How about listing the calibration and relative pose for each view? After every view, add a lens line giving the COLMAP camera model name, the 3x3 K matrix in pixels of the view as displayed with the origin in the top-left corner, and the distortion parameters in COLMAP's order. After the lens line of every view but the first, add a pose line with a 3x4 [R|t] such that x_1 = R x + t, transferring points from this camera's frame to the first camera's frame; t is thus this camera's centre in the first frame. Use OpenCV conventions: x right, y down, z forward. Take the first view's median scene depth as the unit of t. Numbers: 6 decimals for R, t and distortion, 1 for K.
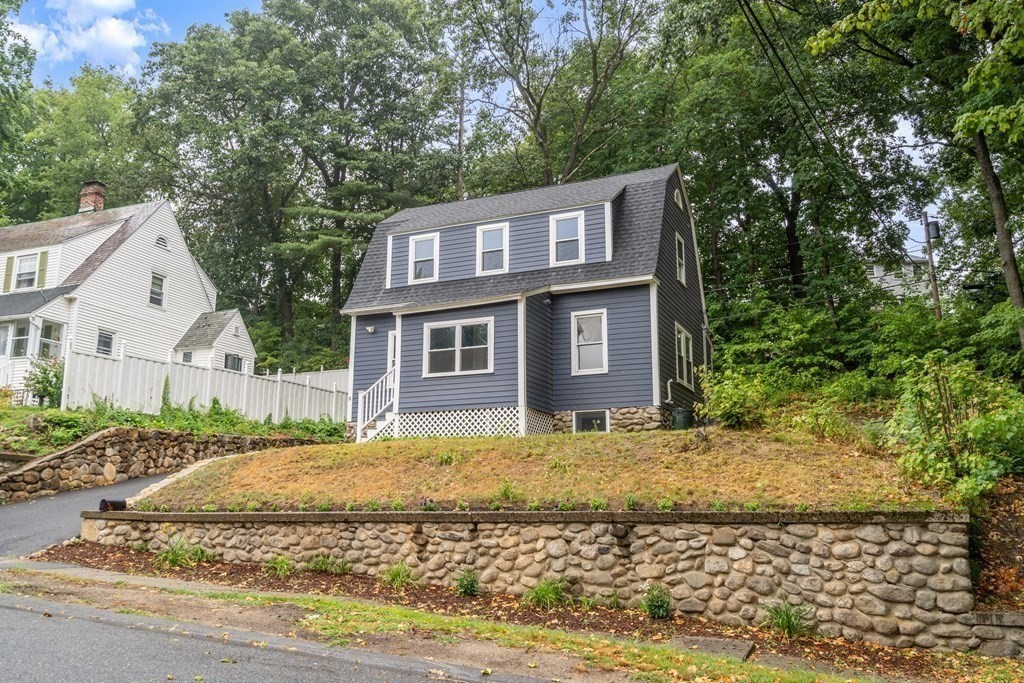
lens RADIAL K [[865.7, 0, 511.3], [0, 865.7, 342.4], [0, 0, 1]] dist [-0.000742, 0.005687]
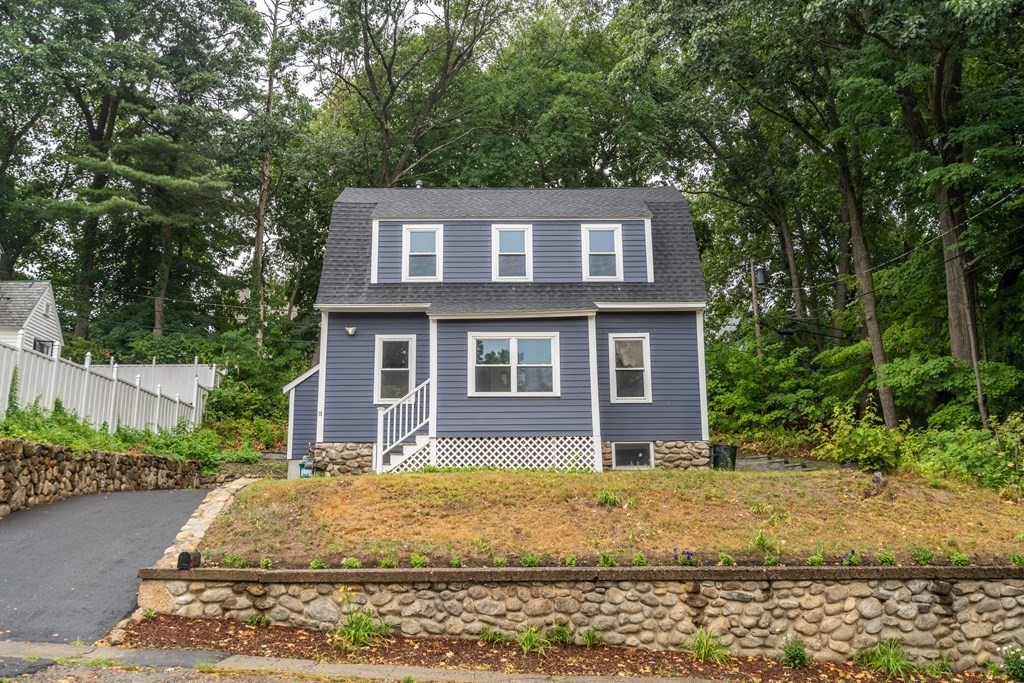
lens RADIAL K [[911.7, 0, 512.1], [0, 911.7, 339.6], [0, 0, 1]] dist [0.011508, -0.017021]
pose [[0.910396, 0.082063, 0.405518, -0.542250], [-0.076743, 0.996618, -0.029391, 0.010208], [-0.406558, -0.004364, 0.913615, 0.212739]]
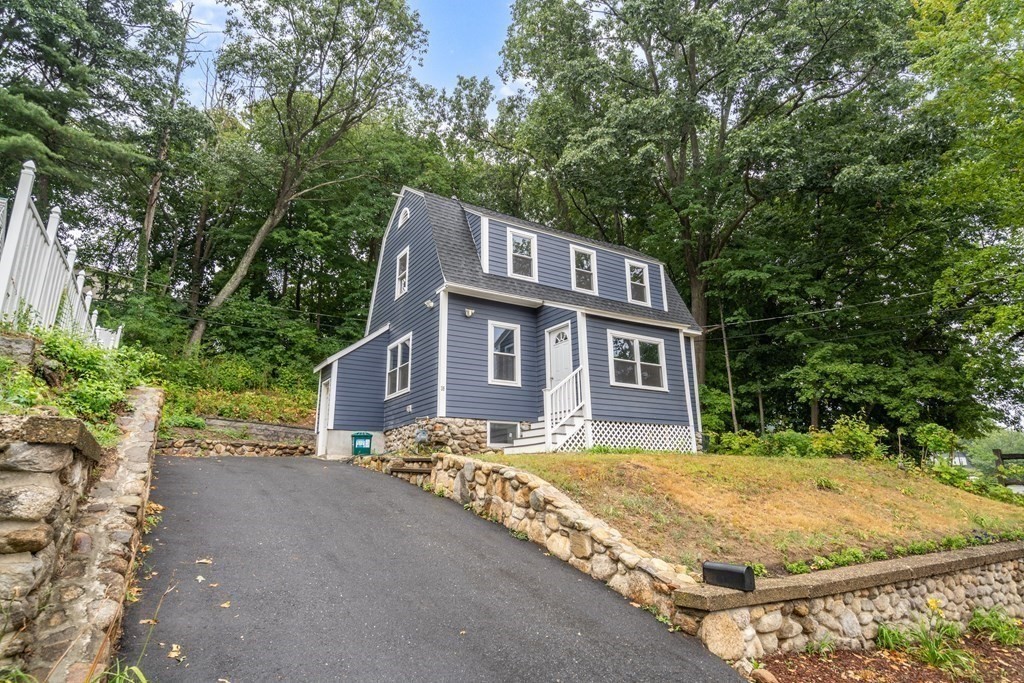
lens RADIAL K [[557.1, 0, 511.5], [0, 557.1, 340.4], [0, 0, 1]] dist [-0.000242, -0.000024]
pose [[0.562854, 0.198536, 0.802358, -0.846001], [-0.160012, 0.978533, -0.129880, 0.113484], [-0.810920, -0.055283, 0.582539, 0.925159]]
